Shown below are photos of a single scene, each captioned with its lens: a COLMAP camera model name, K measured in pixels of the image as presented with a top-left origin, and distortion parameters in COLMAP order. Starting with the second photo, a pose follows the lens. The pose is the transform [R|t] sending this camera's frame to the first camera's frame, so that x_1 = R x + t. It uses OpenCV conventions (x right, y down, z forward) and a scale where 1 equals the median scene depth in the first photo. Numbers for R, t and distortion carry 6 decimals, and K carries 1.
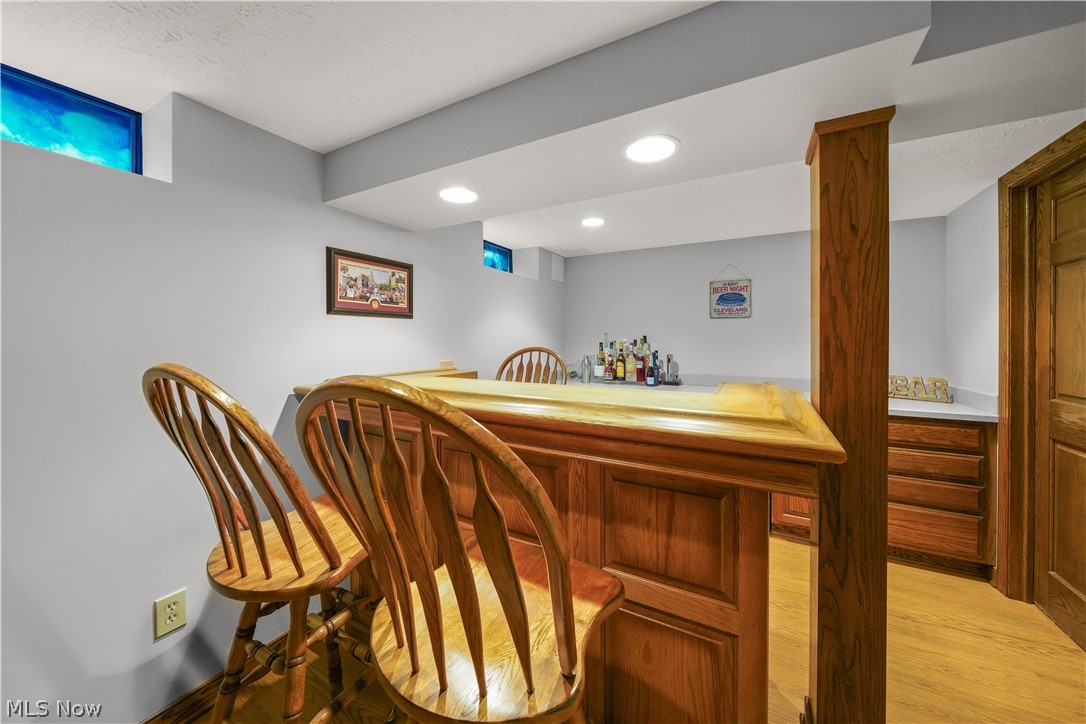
lens RADIAL K [[391.5, 0, 543.6], [0, 391.5, 340.1], [0, 0, 1]] dist [-0.000597, -0.000043]
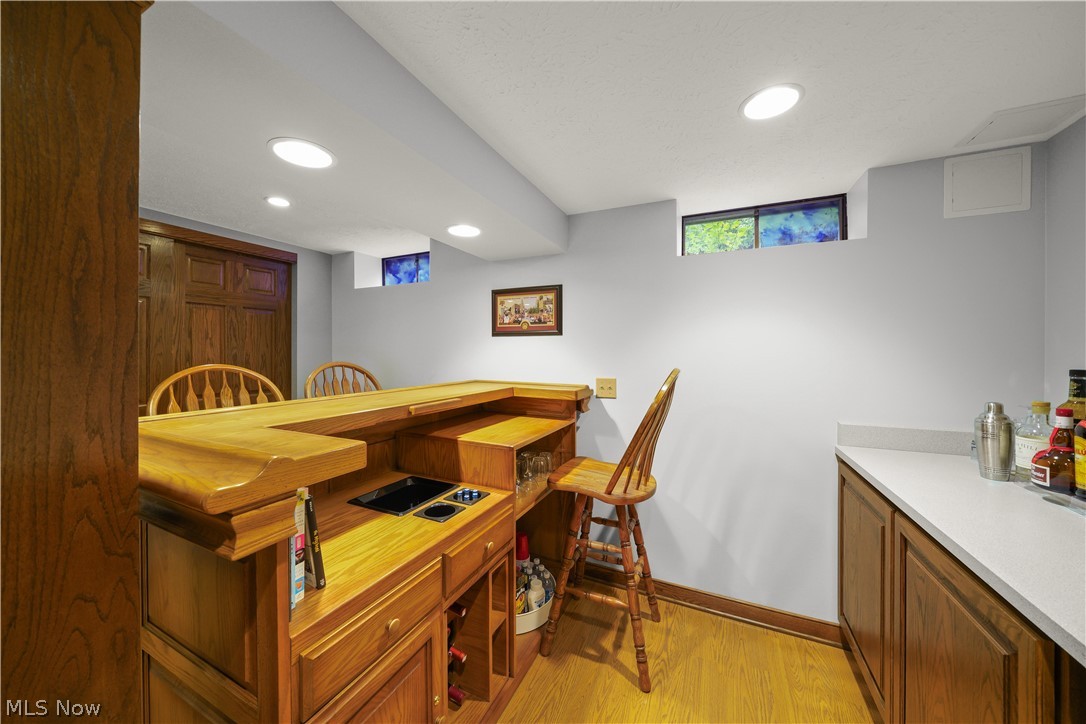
lens RADIAL K [[379.7, 0, 532.5], [0, 379.7, 348.8], [0, 0, 1]] dist [-0.002508, -0.000157]
pose [[0.052719, -0.002736, -0.998606, 0.783806], [-0.005052, 0.999983, -0.003007, -0.015769], [0.998597, 0.005203, 0.052704, 0.976621]]
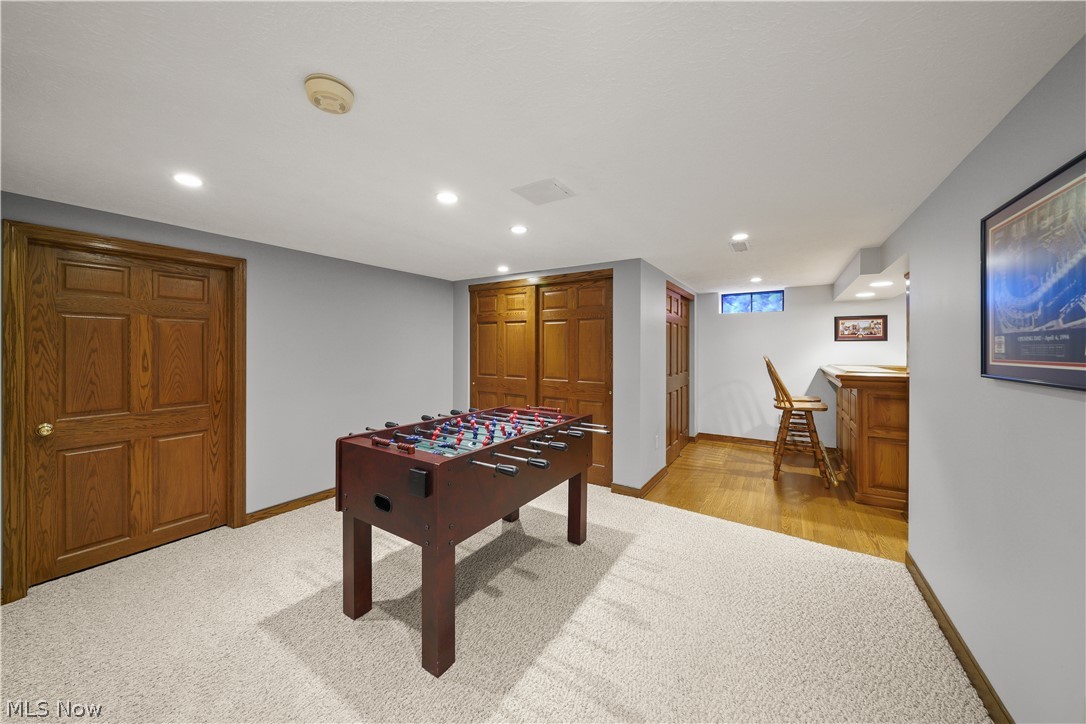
lens RADIAL K [[379.7, 0, 532.5], [0, 379.7, 348.8], [0, 0, 1]] dist [-0.002508, -0.000157]
pose [[-0.080370, 0.006324, -0.996745, 2.103299], [-0.004079, 0.999969, 0.006673, -0.018903], [0.996757, 0.004602, -0.080341, -0.845629]]
